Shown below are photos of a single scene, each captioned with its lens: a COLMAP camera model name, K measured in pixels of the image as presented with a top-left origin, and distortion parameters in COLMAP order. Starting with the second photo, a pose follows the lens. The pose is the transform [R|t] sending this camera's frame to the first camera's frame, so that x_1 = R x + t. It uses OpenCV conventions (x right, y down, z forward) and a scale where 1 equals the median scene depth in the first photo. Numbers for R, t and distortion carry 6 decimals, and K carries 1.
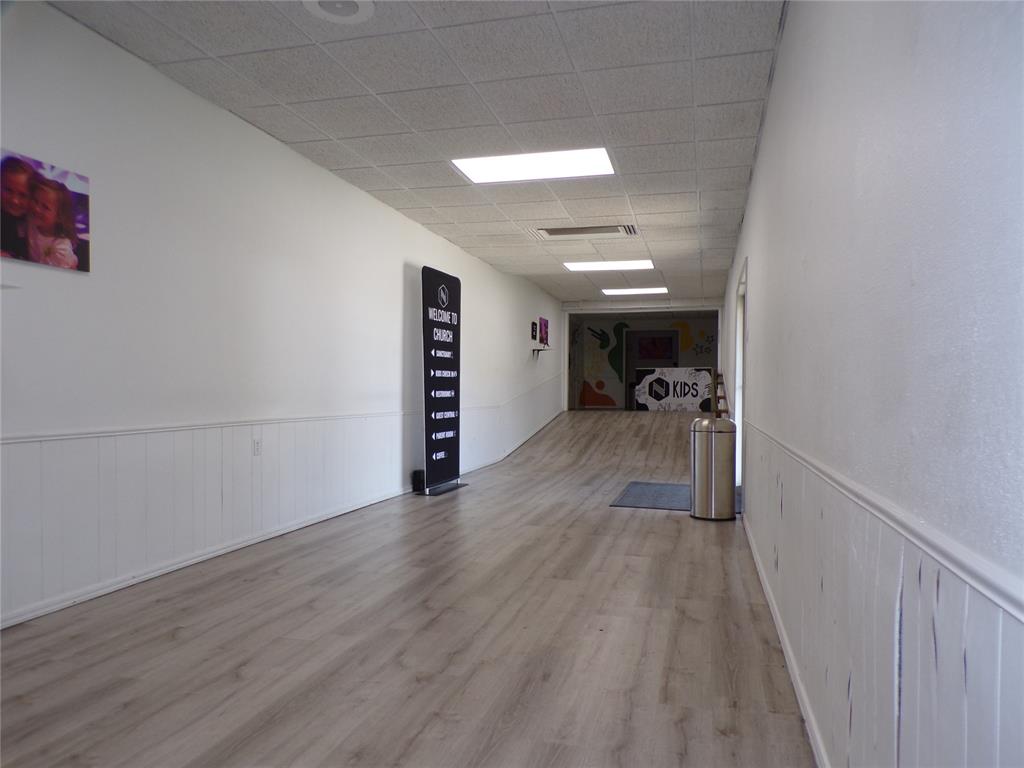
lens RADIAL K [[715.1, 0, 514.5], [0, 715.1, 386.0], [0, 0, 1]] dist [0.003506, 0.001028]
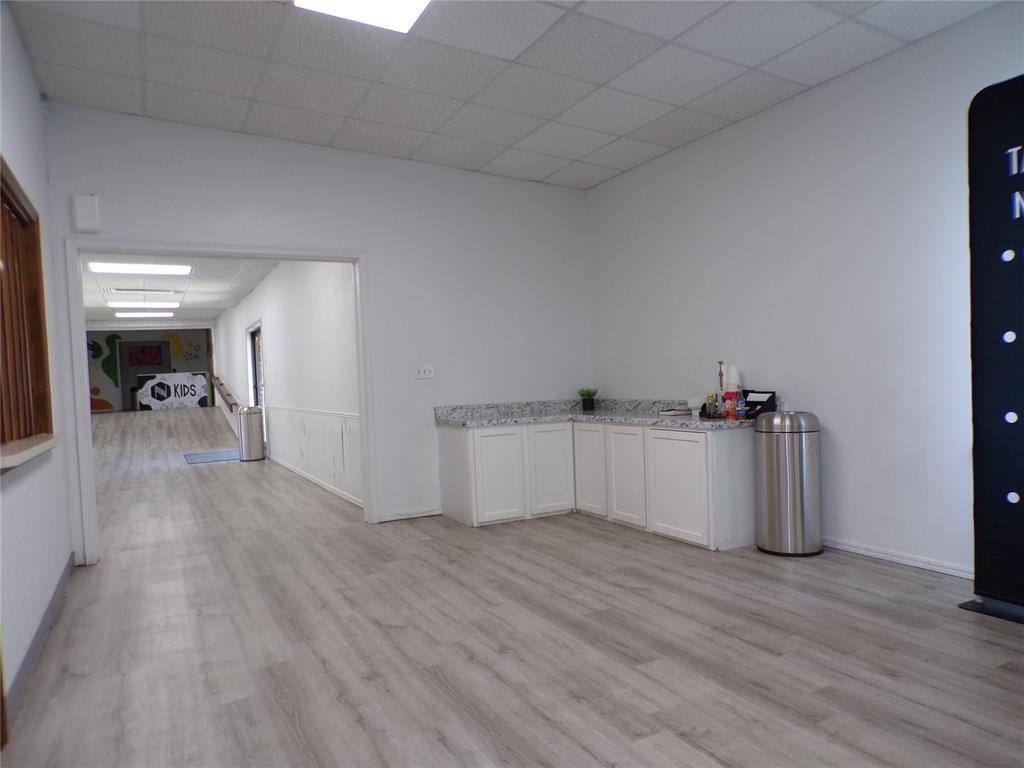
lens RADIAL K [[715.1, 0, 514.4], [0, 715.1, 386.8], [0, 0, 1]] dist [0.003506, 0.001028]
pose [[0.742805, -0.060601, 0.666760, -0.160662], [0.053202, 0.998089, 0.031446, -0.009836], [-0.667391, 0.012115, 0.744609, -0.301484]]
